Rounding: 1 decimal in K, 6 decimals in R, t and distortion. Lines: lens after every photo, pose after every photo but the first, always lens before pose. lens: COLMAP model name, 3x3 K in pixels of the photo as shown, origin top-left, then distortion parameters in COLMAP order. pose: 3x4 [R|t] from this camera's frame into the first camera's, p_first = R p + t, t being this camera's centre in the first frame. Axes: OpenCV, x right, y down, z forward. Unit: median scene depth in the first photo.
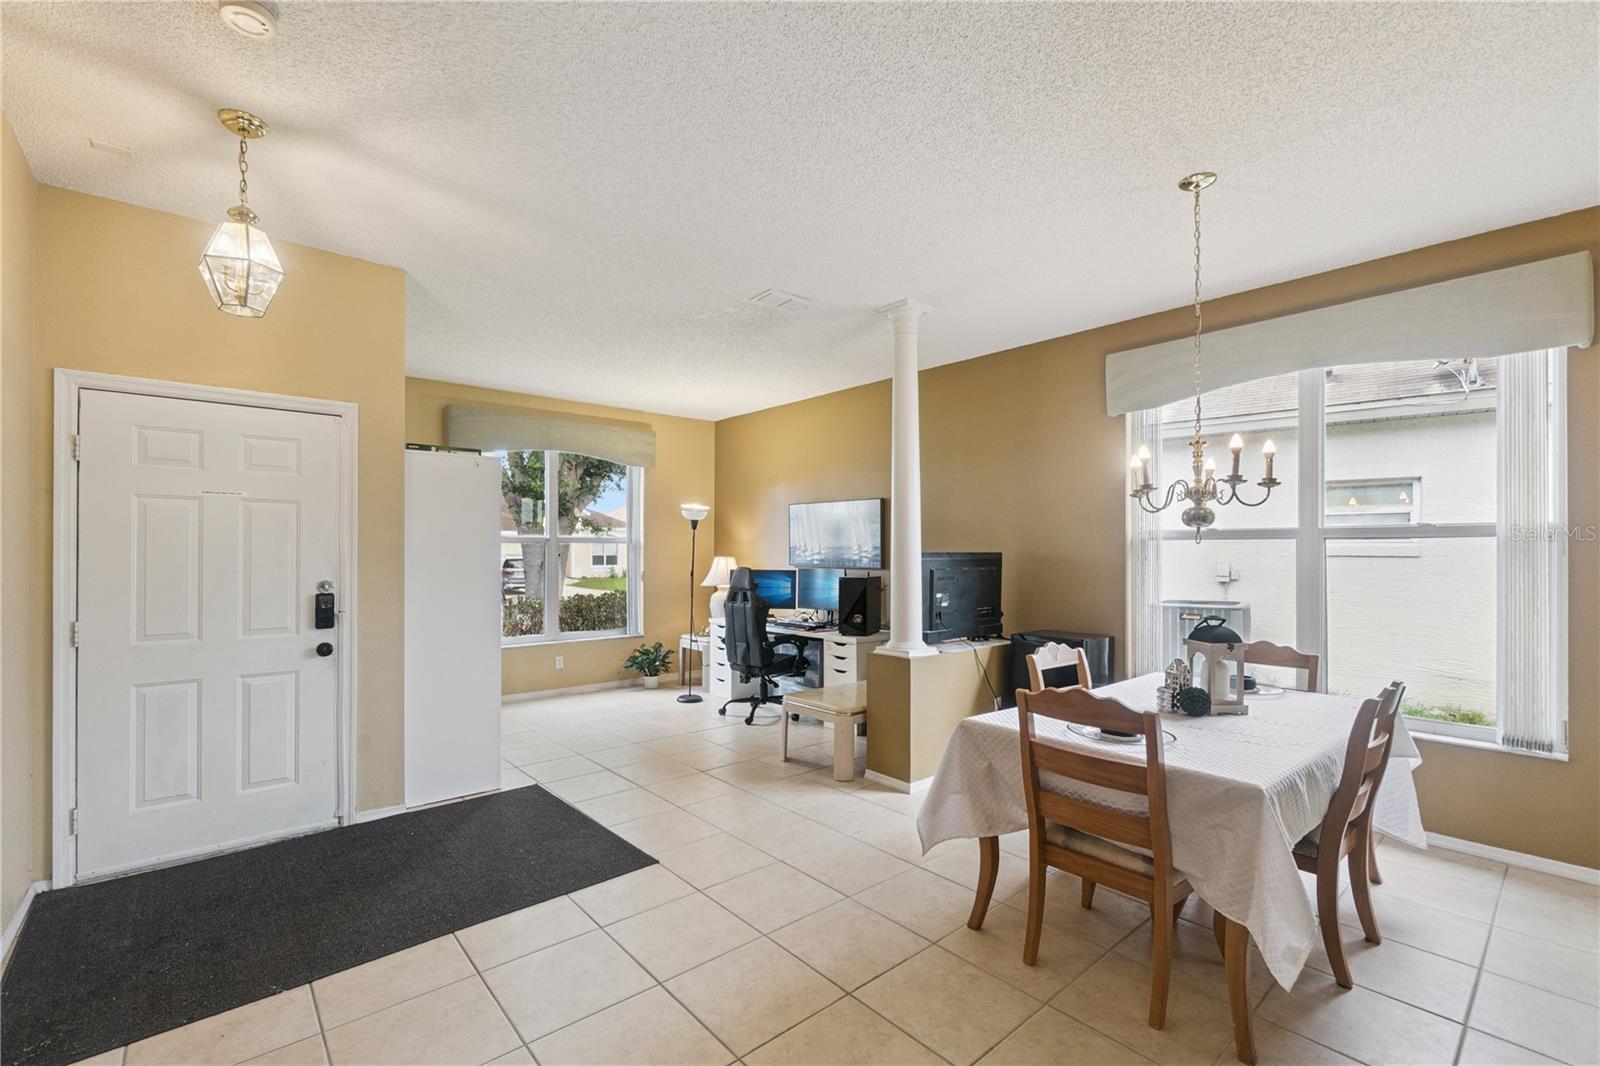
lens RADIAL K [[685.7, 0, 794.8], [0, 685.7, 549.7], [0, 0, 1]] dist [0.000415, 0.000000]
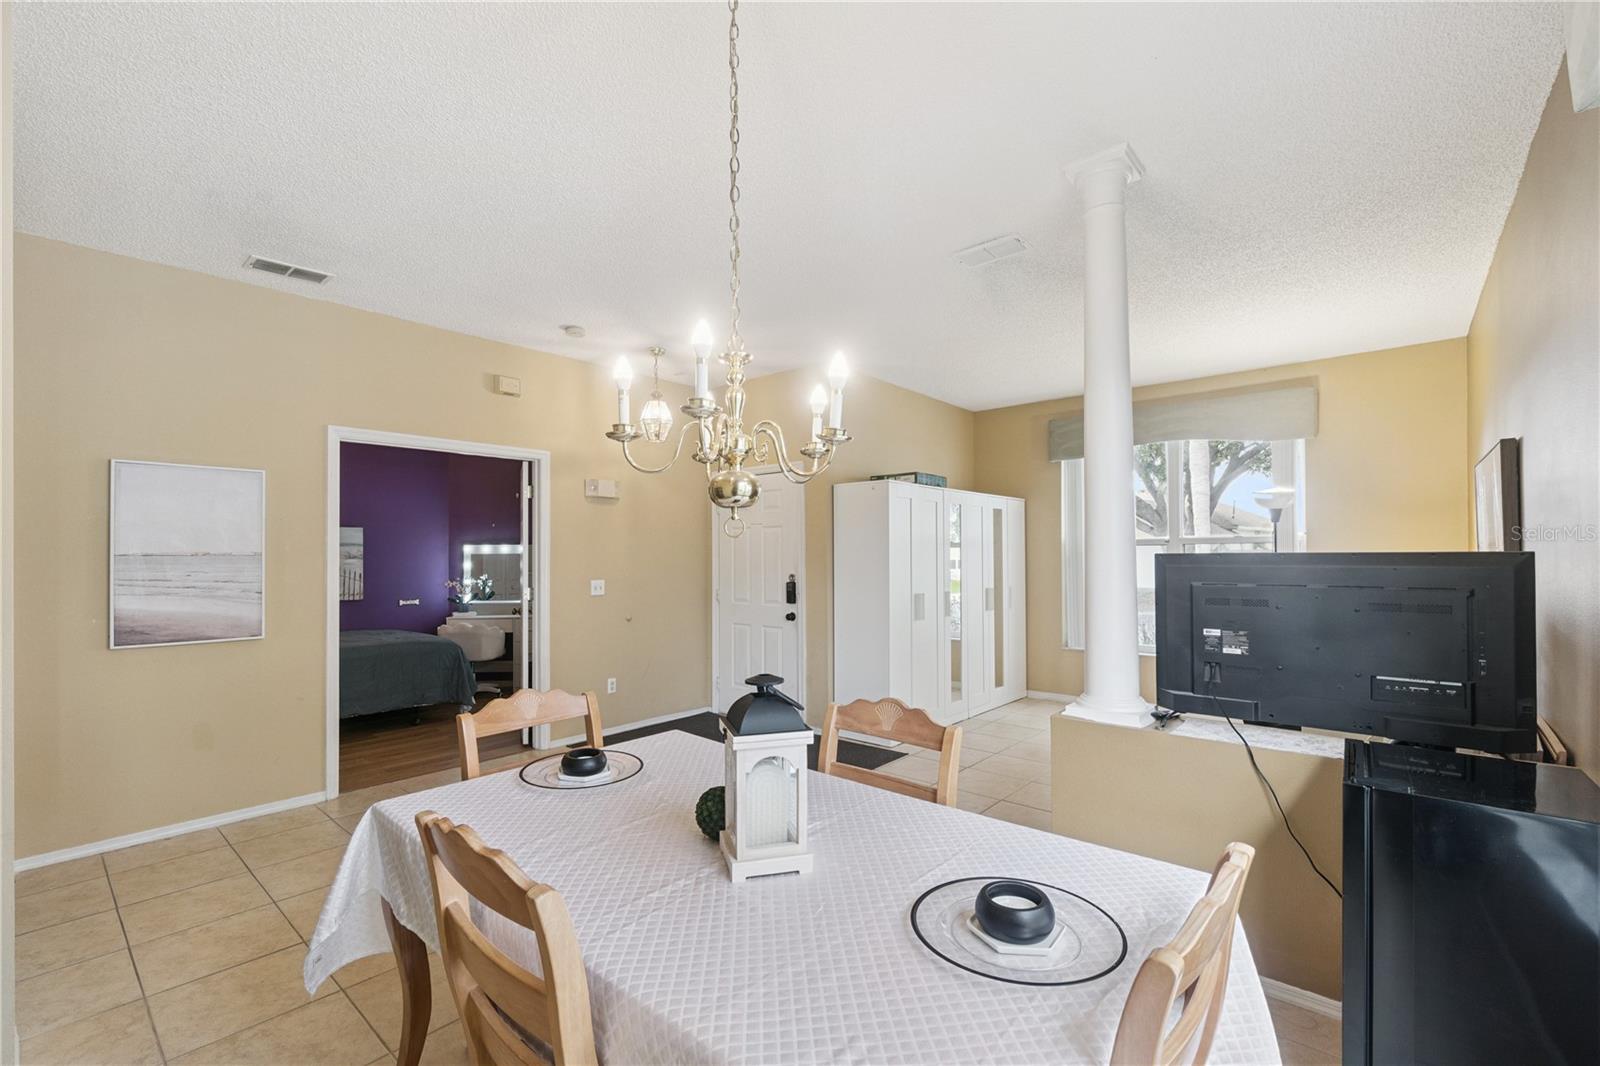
lens RADIAL K [[685.7, 0, 794.8], [0, 685.7, 549.7], [0, 0, 1]] dist [0.000415, 0.000000]
pose [[0.141306, -0.012304, -0.989889, 0.916235], [0.007273, 0.999909, -0.011391, 0.006724], [0.989939, -0.005590, 0.141383, 0.777799]]
